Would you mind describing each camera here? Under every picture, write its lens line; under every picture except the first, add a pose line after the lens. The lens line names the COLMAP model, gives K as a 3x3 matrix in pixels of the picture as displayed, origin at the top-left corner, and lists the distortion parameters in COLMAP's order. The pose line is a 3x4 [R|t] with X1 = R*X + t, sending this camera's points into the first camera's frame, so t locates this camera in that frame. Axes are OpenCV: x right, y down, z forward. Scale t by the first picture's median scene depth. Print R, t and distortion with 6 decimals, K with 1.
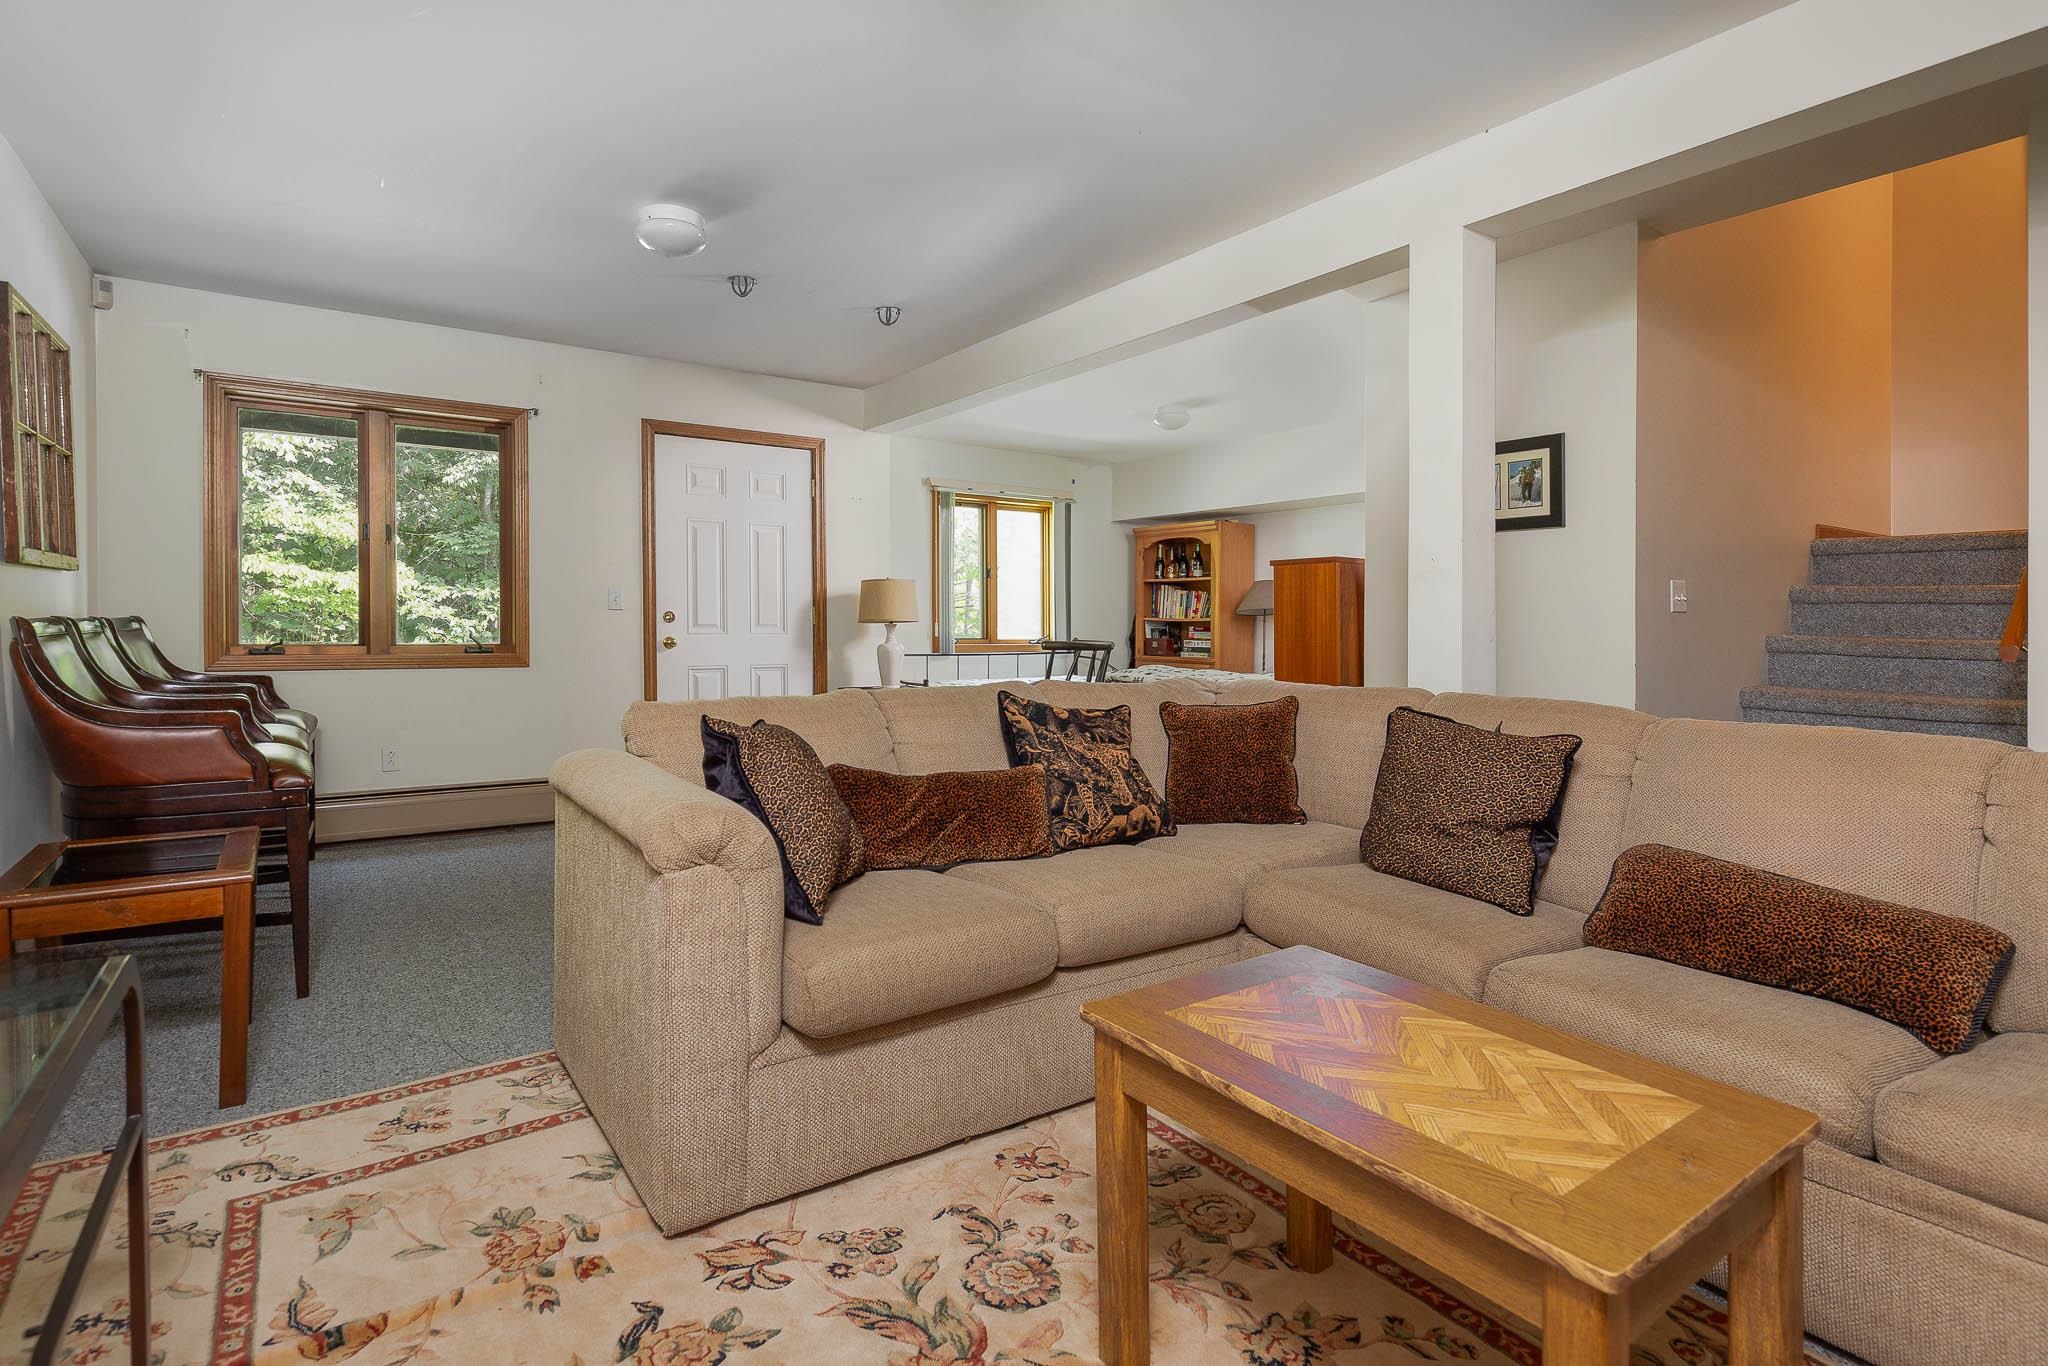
lens RADIAL K [[999.0, 0, 1017.1], [0, 999.0, 619.9], [0, 0, 1]] dist [0.004815, -0.000506]
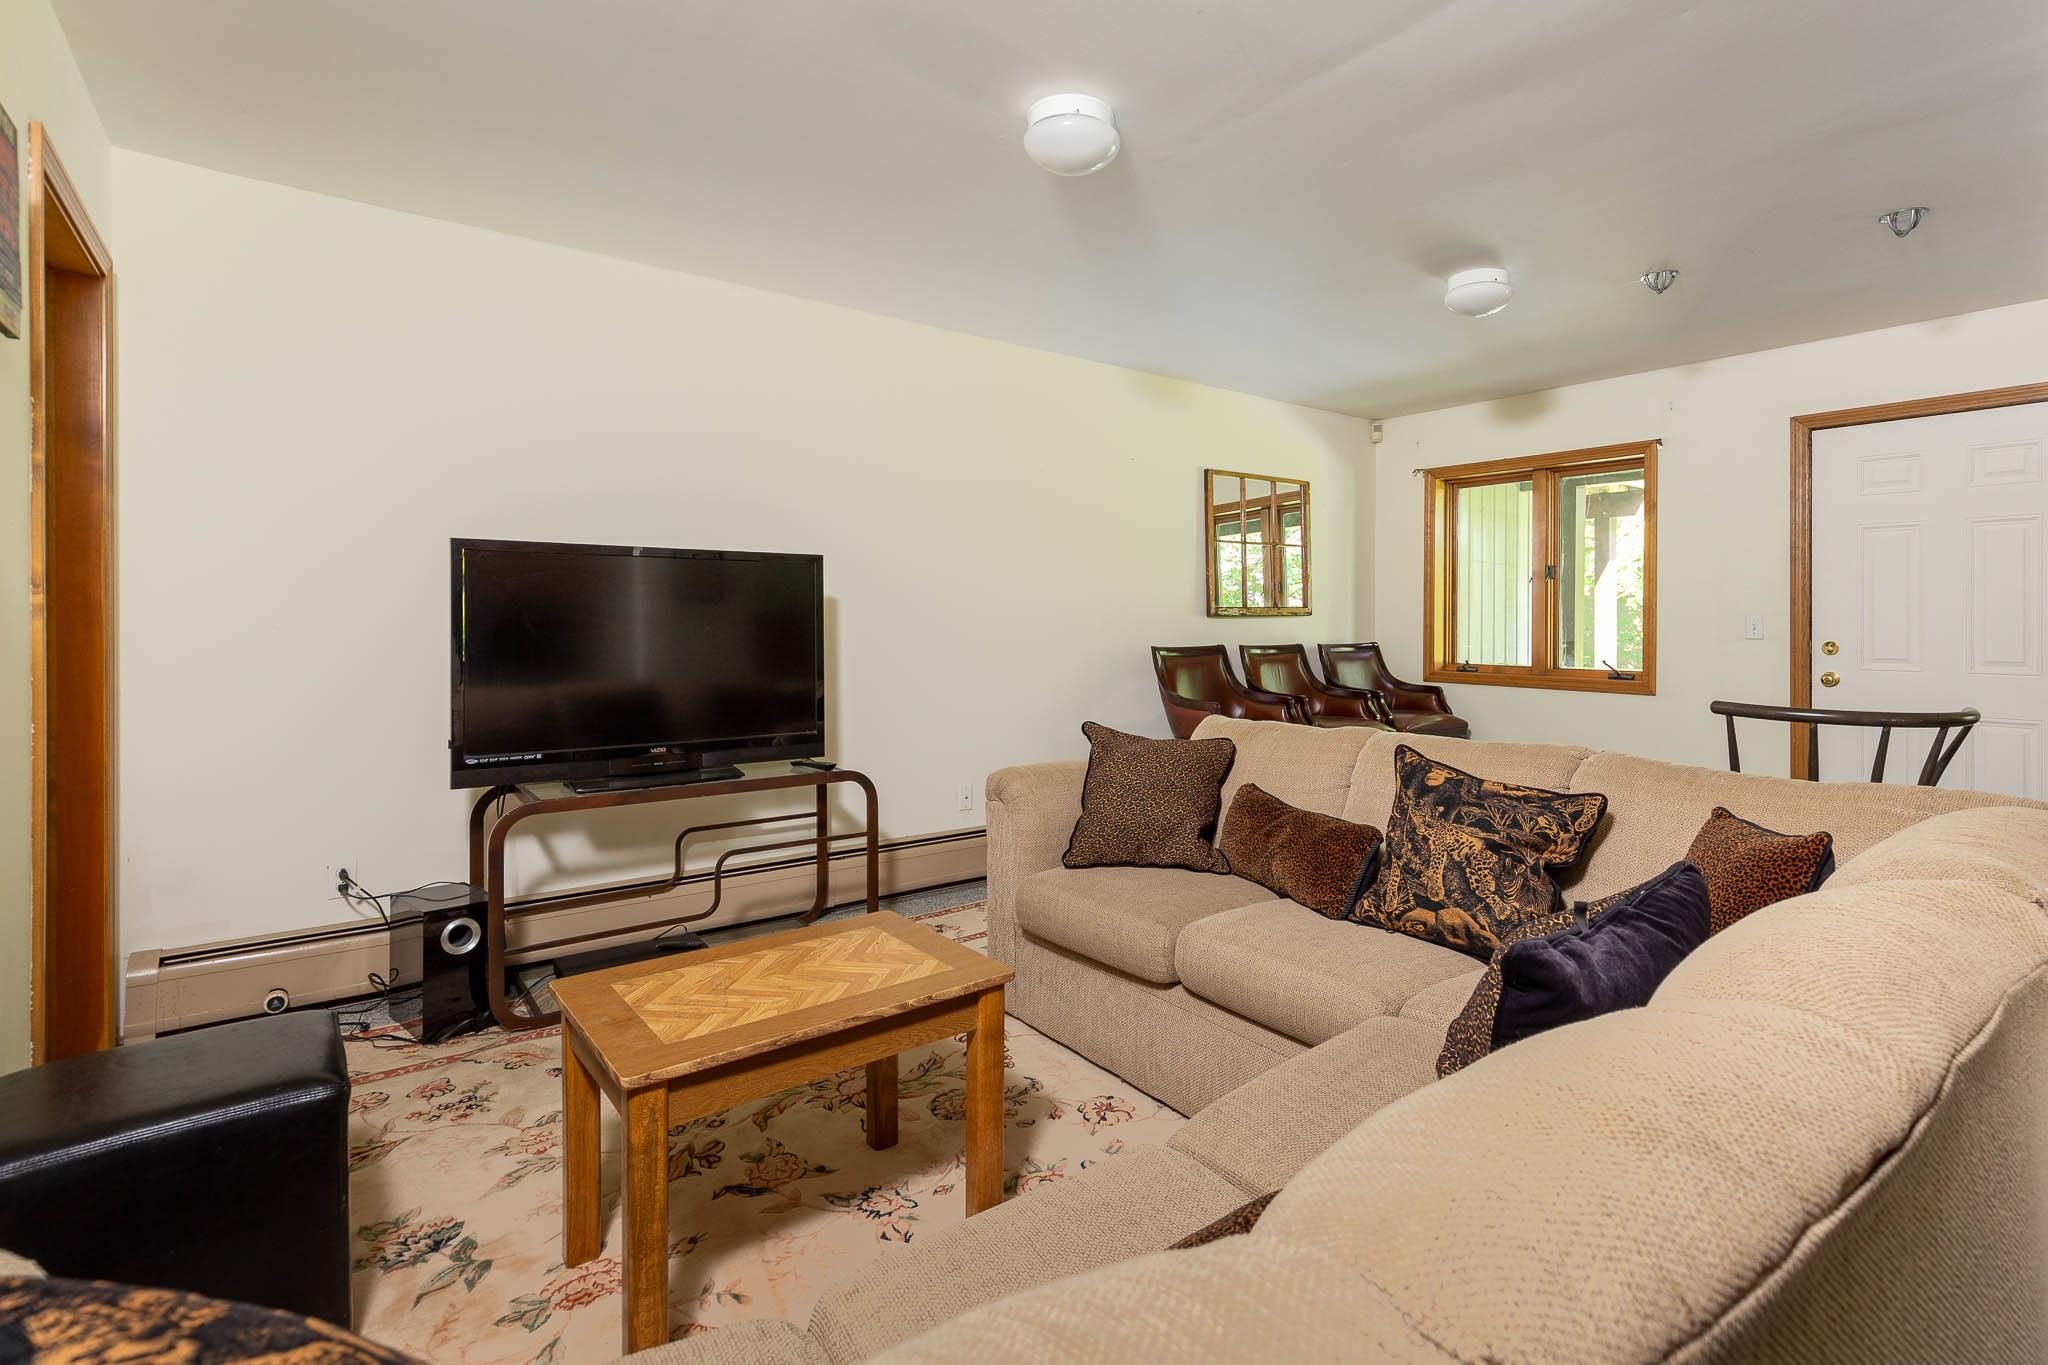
lens RADIAL K [[999.0, 0, 1050.5], [0, 999.0, 628.4], [0, 0, 1]] dist [0.004815, -0.000506]
pose [[0.048641, 0.002879, -0.998812, 0.354146], [-0.003707, 0.999989, 0.002702, -0.015150], [0.998809, 0.003571, 0.048651, 0.248994]]
